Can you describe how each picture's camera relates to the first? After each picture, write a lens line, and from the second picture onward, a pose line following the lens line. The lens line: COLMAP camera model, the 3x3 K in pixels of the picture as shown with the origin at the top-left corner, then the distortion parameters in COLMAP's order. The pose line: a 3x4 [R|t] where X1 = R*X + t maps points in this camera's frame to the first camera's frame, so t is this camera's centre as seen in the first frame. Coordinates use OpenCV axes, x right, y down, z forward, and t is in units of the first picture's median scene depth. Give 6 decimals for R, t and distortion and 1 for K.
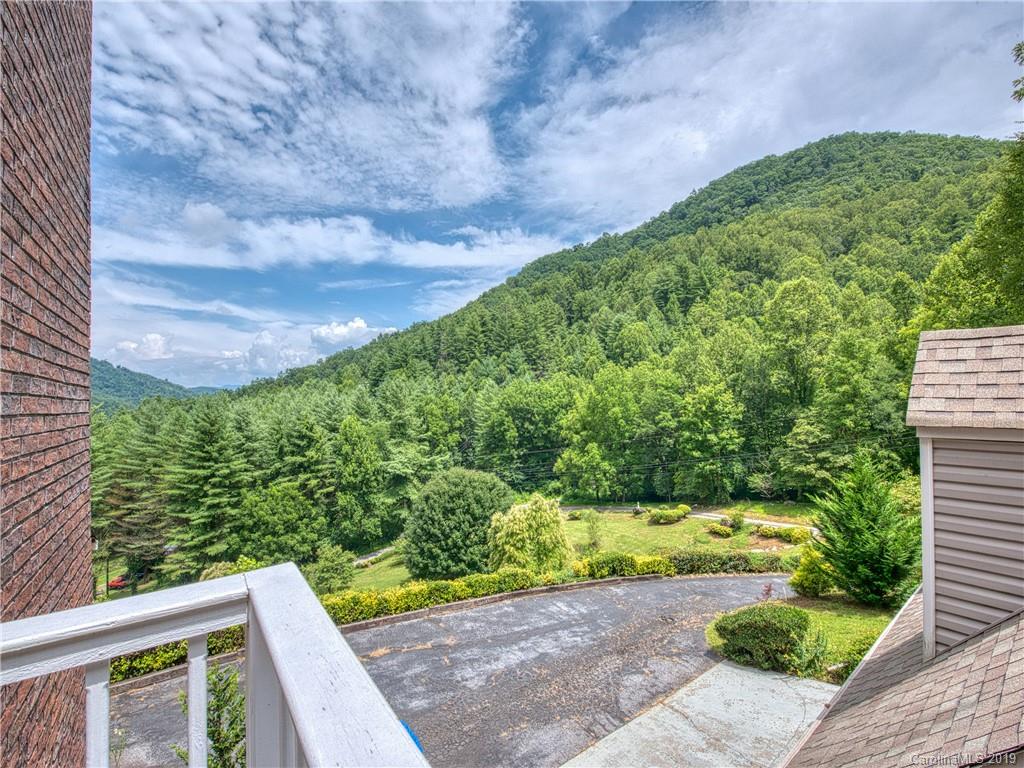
lens RADIAL K [[455.1, 0, 522.1], [0, 455.1, 379.6], [0, 0, 1]] dist [-0.003465, -0.003669]
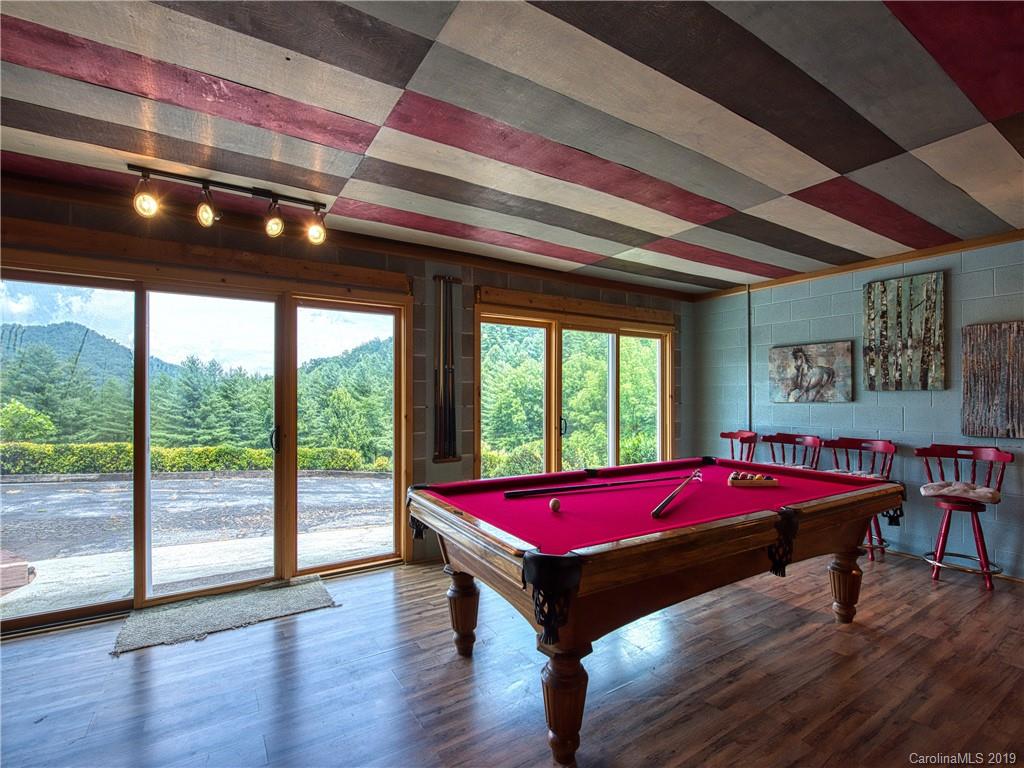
lens RADIAL K [[493.3, 0, 513.6], [0, 493.3, 377.8], [0, 0, 1]] dist [0.003543, -0.000282]
pose [[0.994624, 0.015562, -0.102373, 0.082950], [-0.015931, 0.999869, -0.002789, 0.055911], [0.102316, 0.004405, 0.994742, 0.018620]]
